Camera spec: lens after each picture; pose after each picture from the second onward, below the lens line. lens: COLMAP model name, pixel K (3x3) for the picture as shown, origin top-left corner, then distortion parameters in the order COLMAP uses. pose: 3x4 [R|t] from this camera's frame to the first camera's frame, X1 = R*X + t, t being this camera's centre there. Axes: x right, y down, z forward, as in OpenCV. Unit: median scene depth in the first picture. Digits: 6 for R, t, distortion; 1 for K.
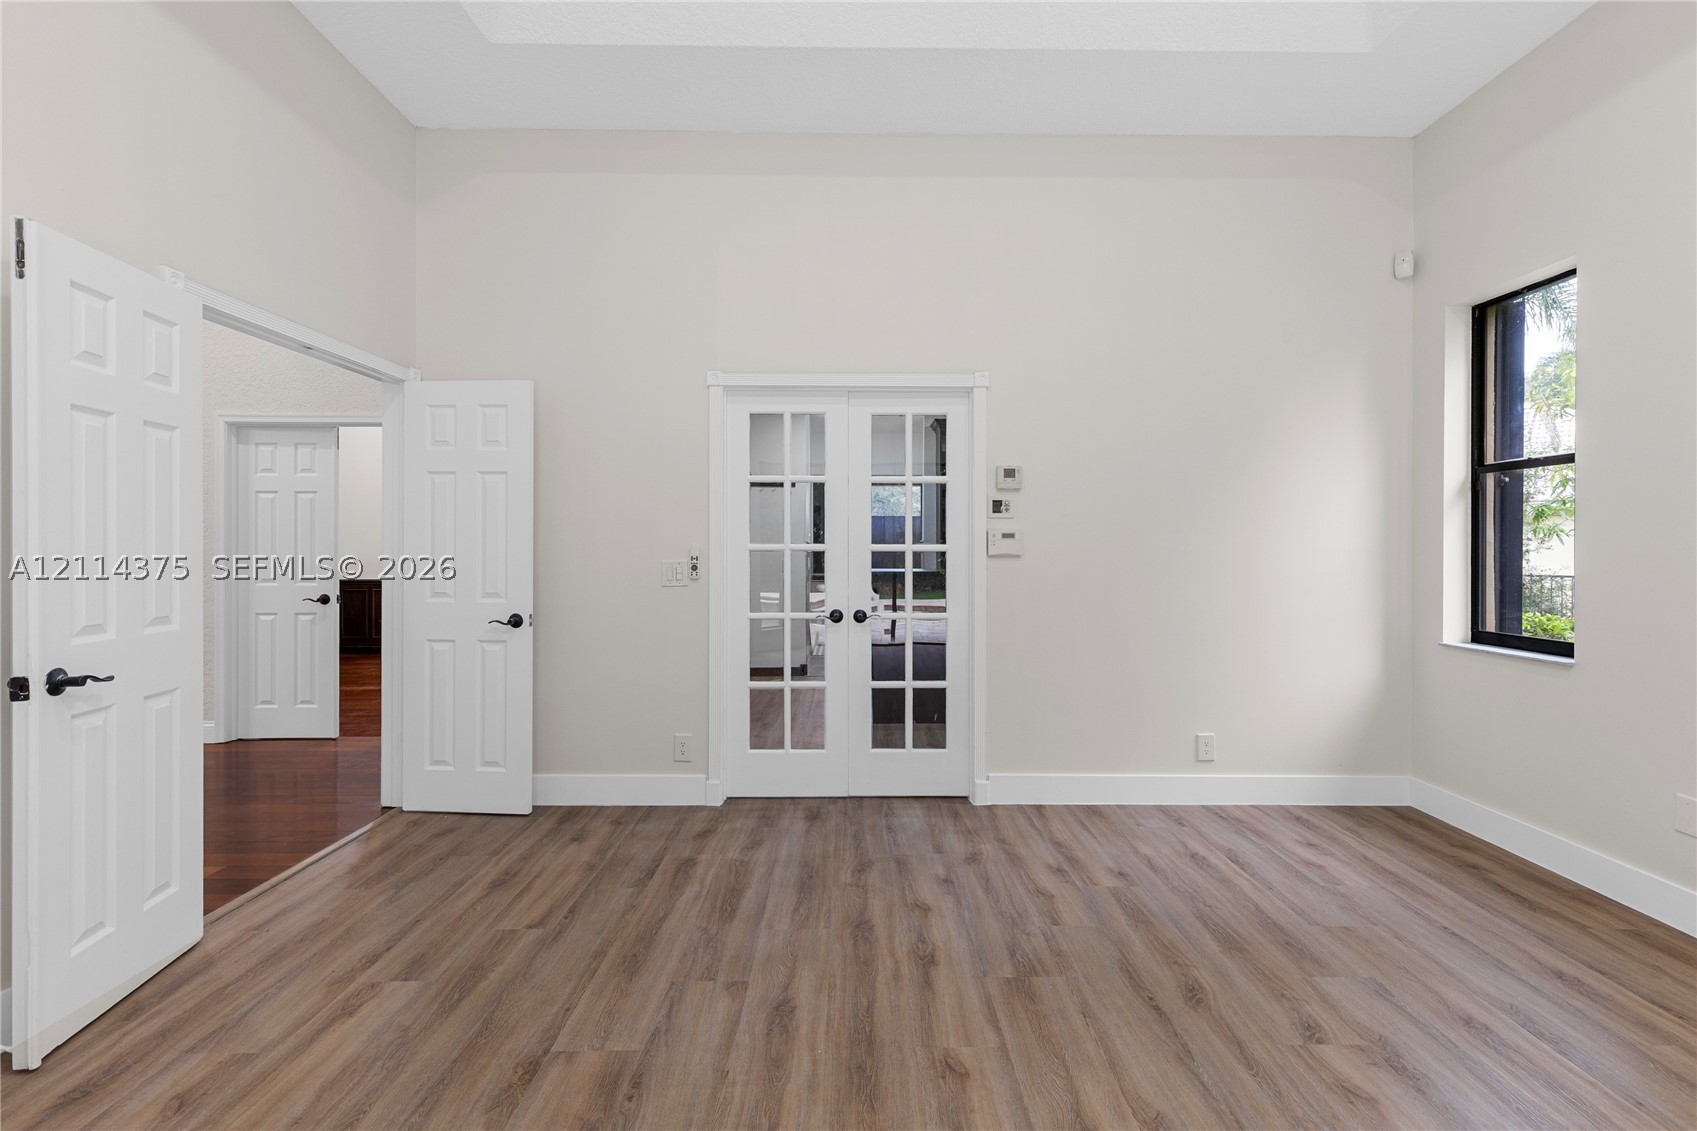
lens RADIAL K [[774.8, 0, 864.5], [0, 774.8, 556.9], [0, 0, 1]] dist [0.003570, 0.000137]
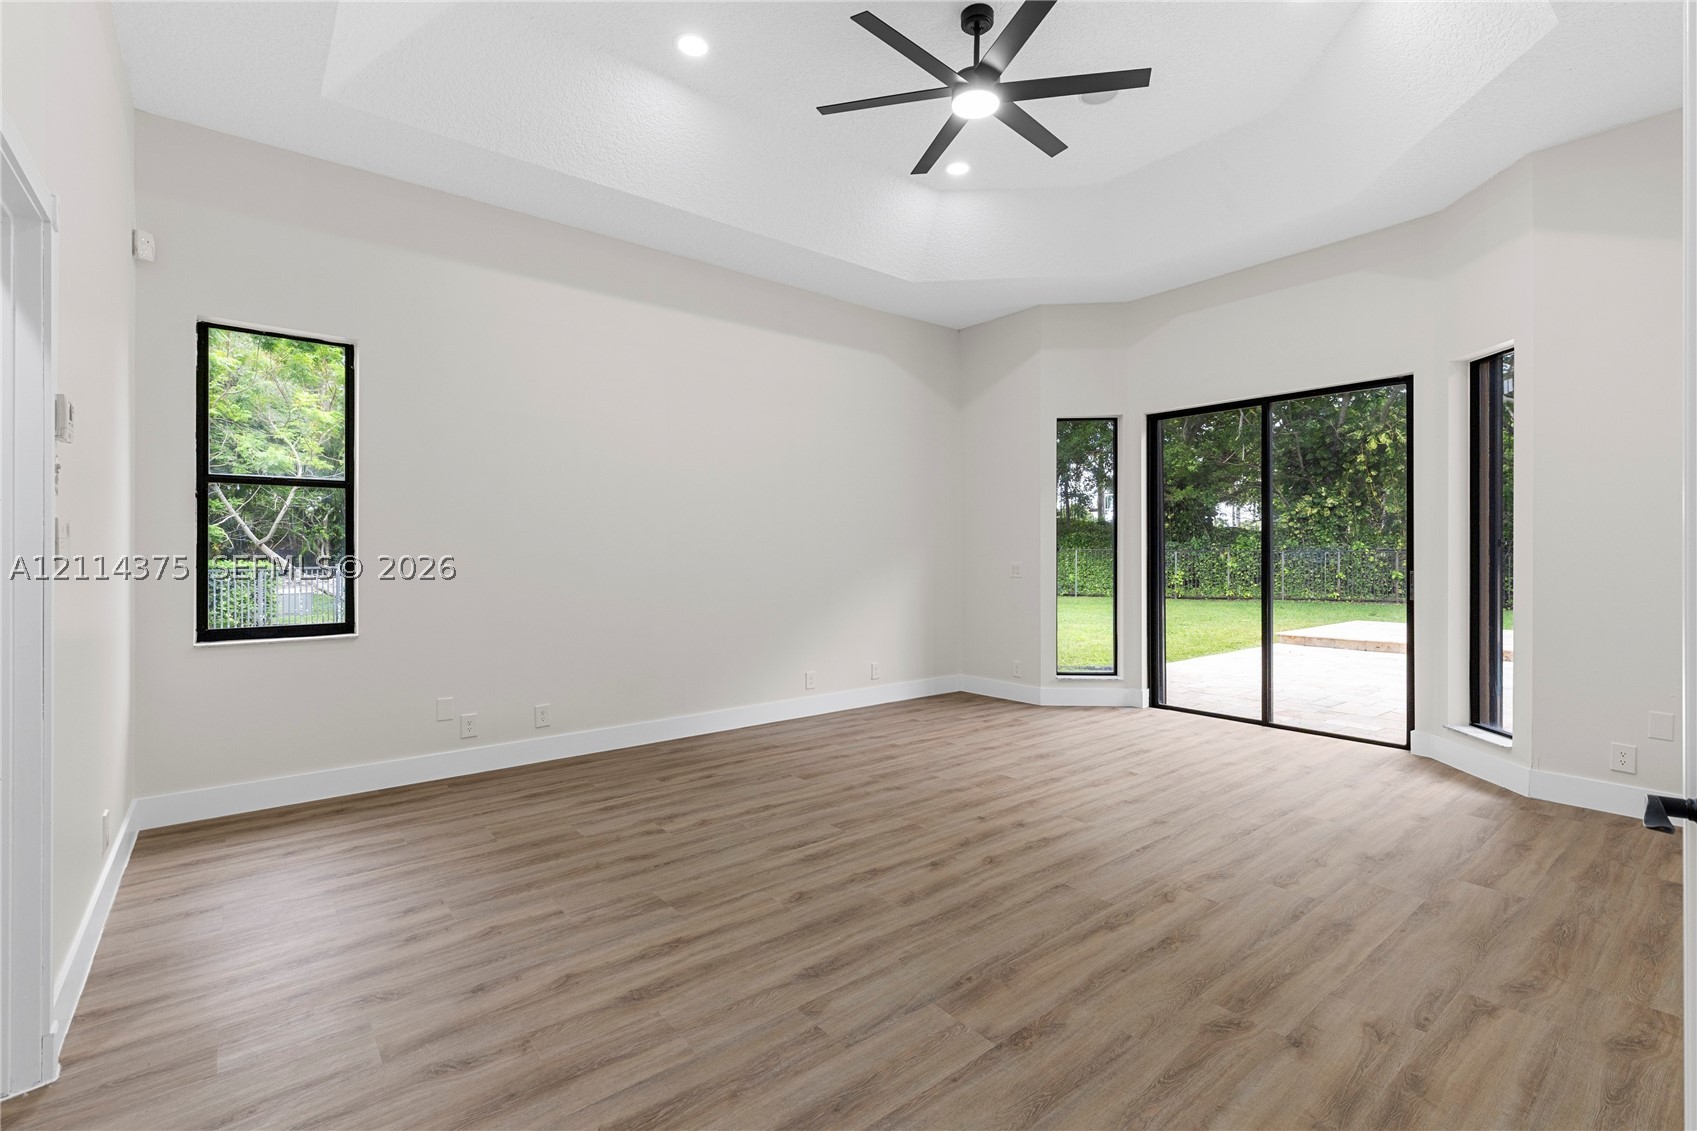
lens RADIAL K [[766.9, 0, 848.5], [0, 766.9, 565.5], [0, 0, 1]] dist [-0.001393, -0.001060]
pose [[-0.615947, -0.015182, 0.787641, -0.845493], [0.010436, 0.999569, 0.027428, -0.021442], [-0.787718, 0.025114, -0.615524, 1.387818]]
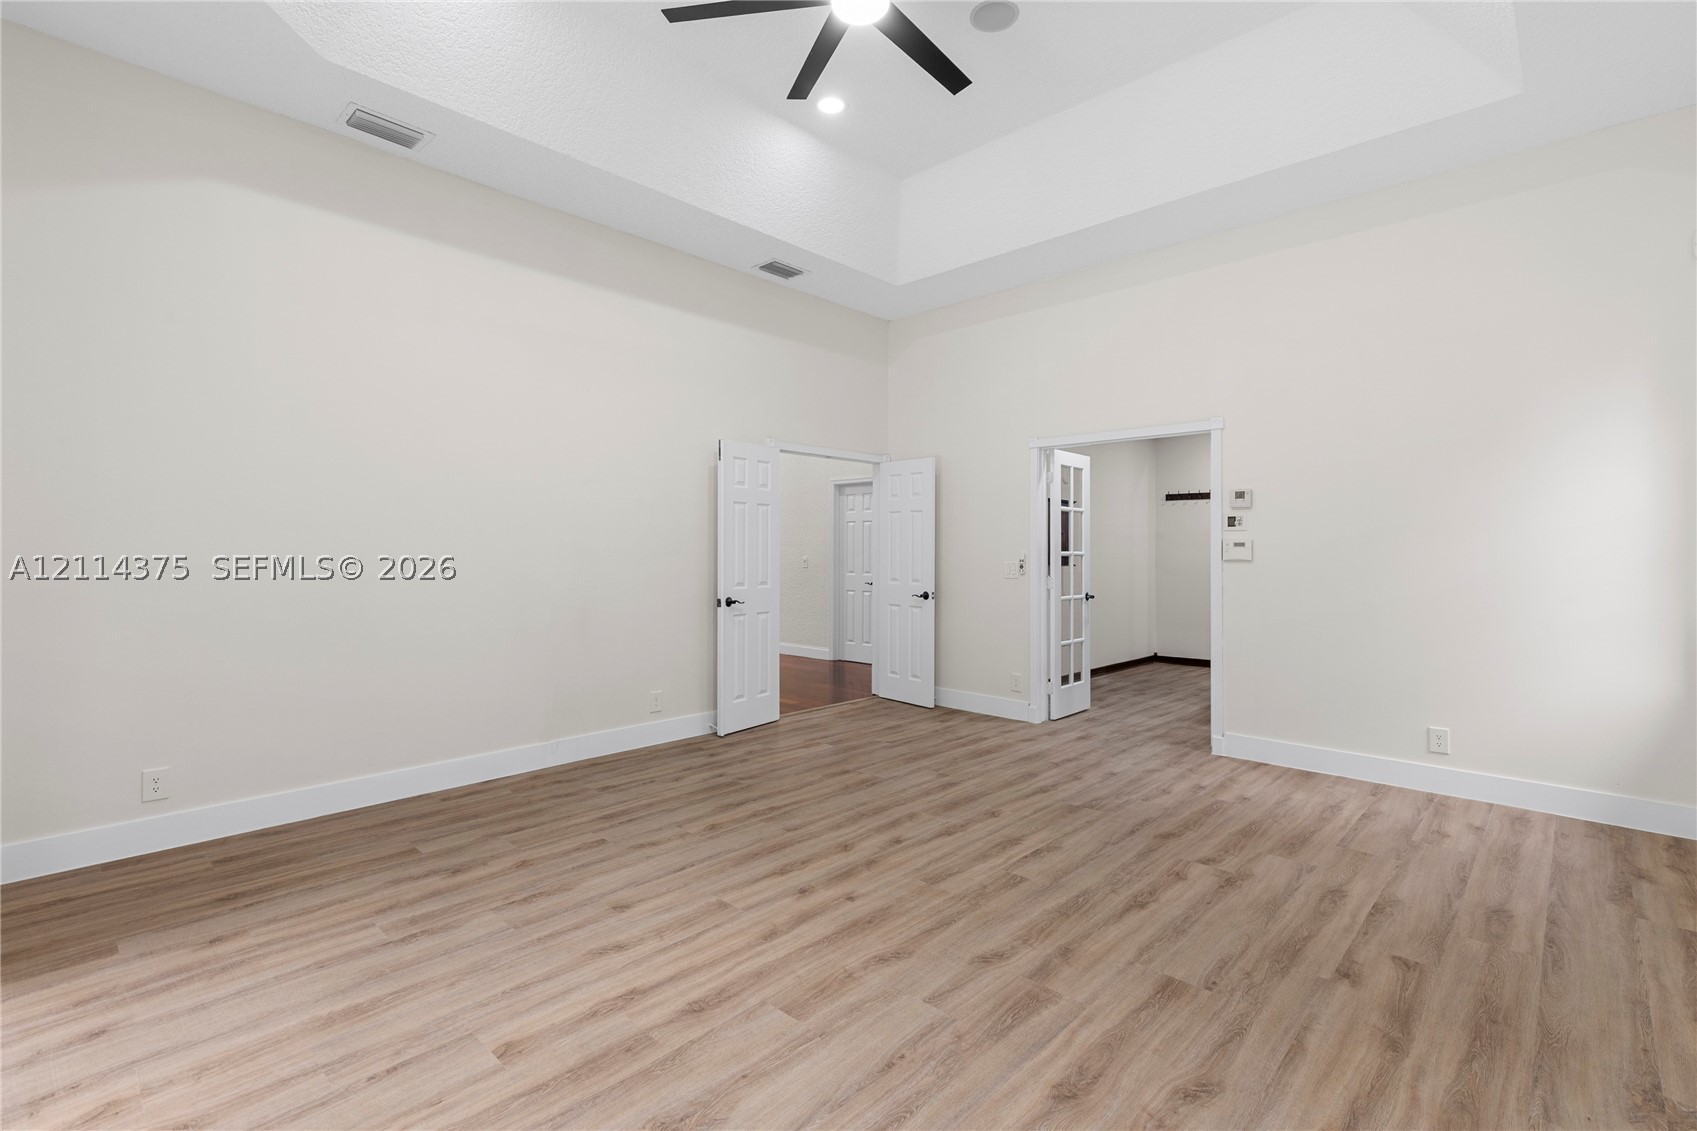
lens RADIAL K [[766.9, 0, 848.5], [0, 766.9, 565.5], [0, 0, 1]] dist [-0.001393, -0.001060]
pose [[0.711742, 0.012200, -0.702335, 0.934778], [-0.008652, 0.999926, 0.008601, 0.002138], [0.702387, -0.000045, 0.711795, -0.512272]]
